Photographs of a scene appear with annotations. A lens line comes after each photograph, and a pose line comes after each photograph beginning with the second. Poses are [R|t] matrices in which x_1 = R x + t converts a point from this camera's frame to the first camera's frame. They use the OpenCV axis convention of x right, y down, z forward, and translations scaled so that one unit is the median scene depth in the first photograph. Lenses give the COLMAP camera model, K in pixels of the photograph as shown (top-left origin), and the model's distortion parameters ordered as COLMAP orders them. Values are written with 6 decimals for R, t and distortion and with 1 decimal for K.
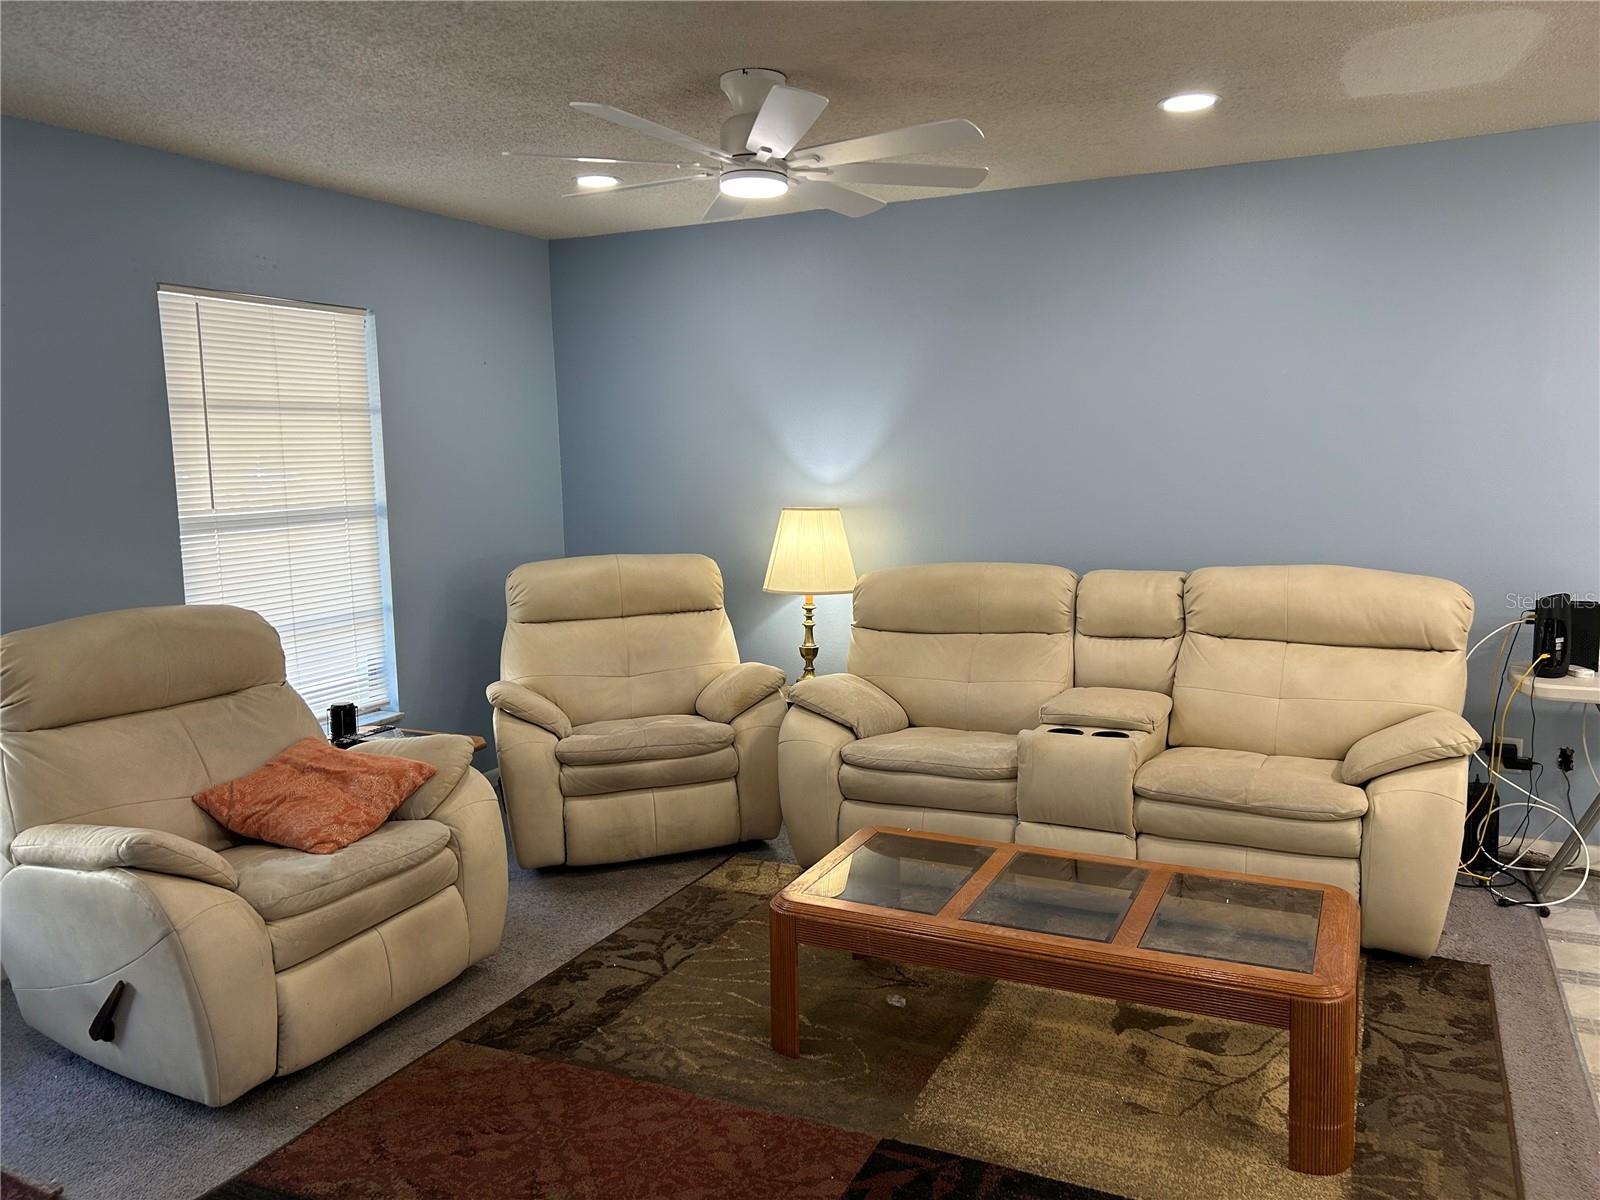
lens RADIAL K [[1198.0, 0, 794.9], [0, 1198.0, 599.0], [0, 0, 1]] dist [0.050257, -0.046013]
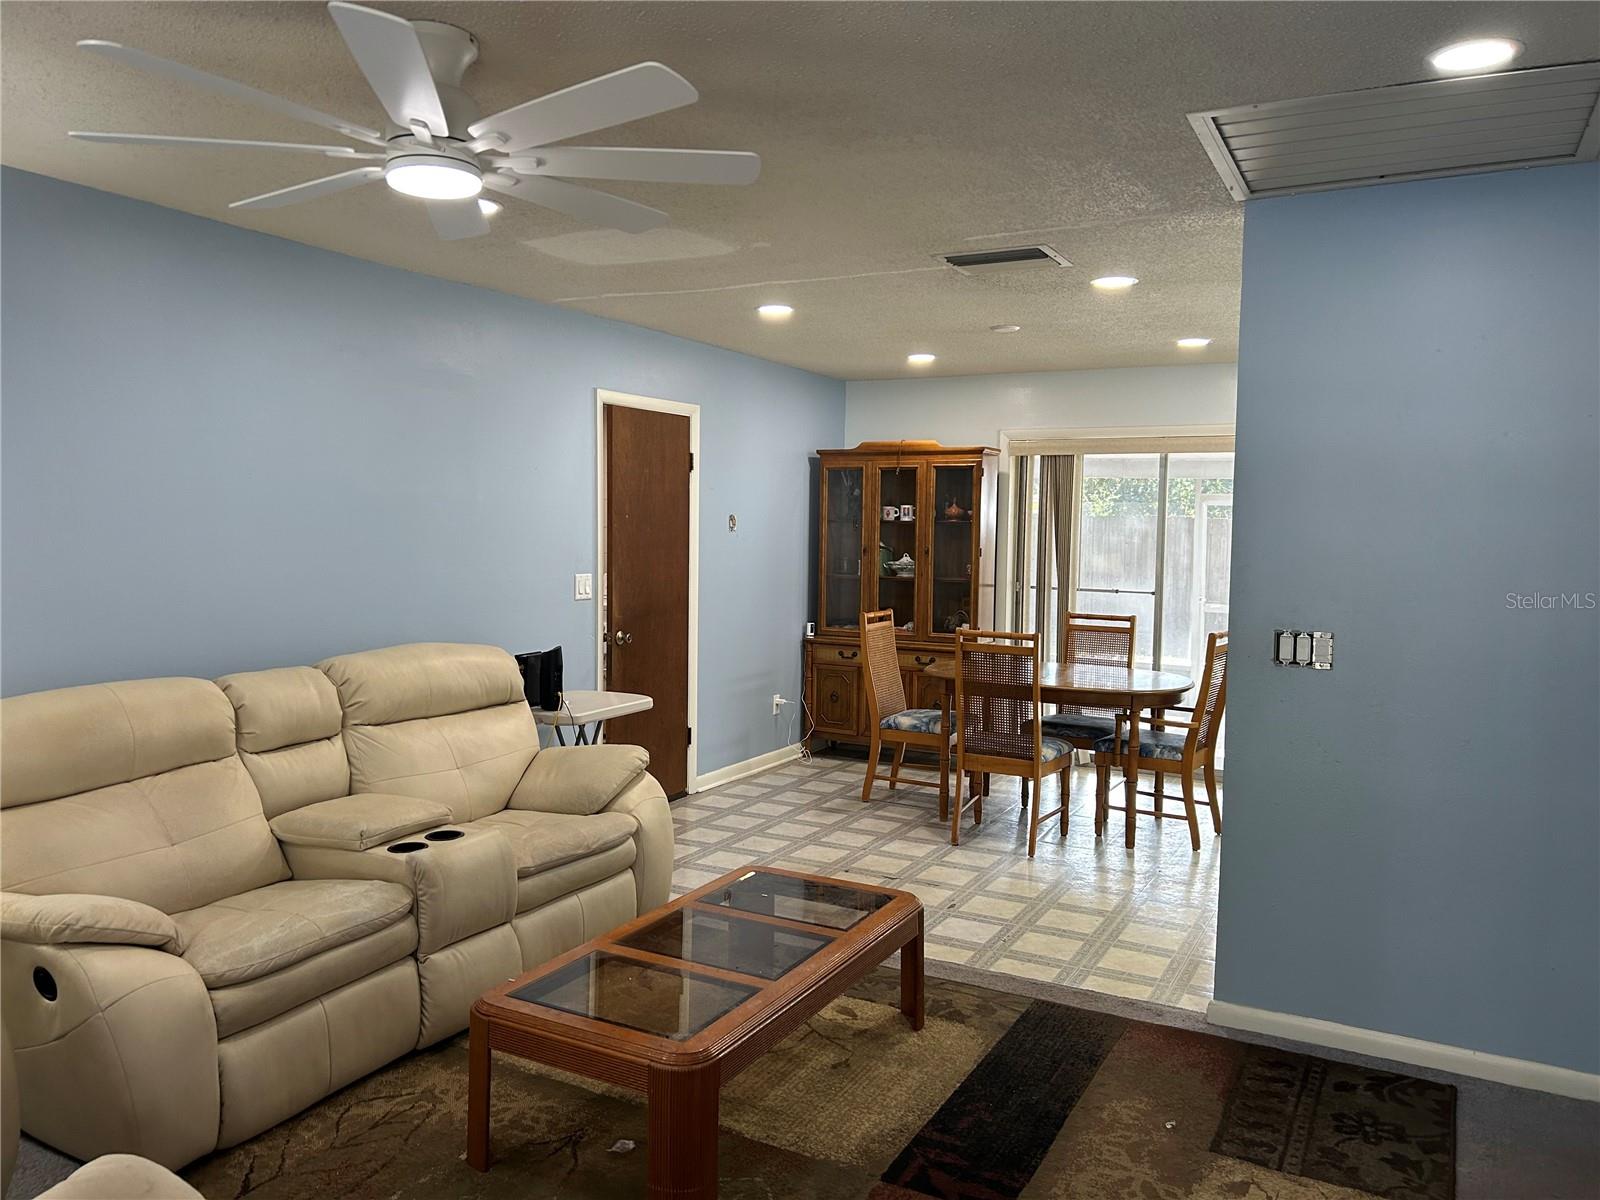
lens RADIAL K [[1198.0, 0, 793.6], [0, 1198.0, 598.0], [0, 0, 1]] dist [0.050257, -0.046013]
pose [[0.037758, -0.039626, 0.998501, -0.663613], [0.112298, 0.993052, 0.035164, -0.073987], [-0.992957, 0.110802, 0.041945, 0.668633]]
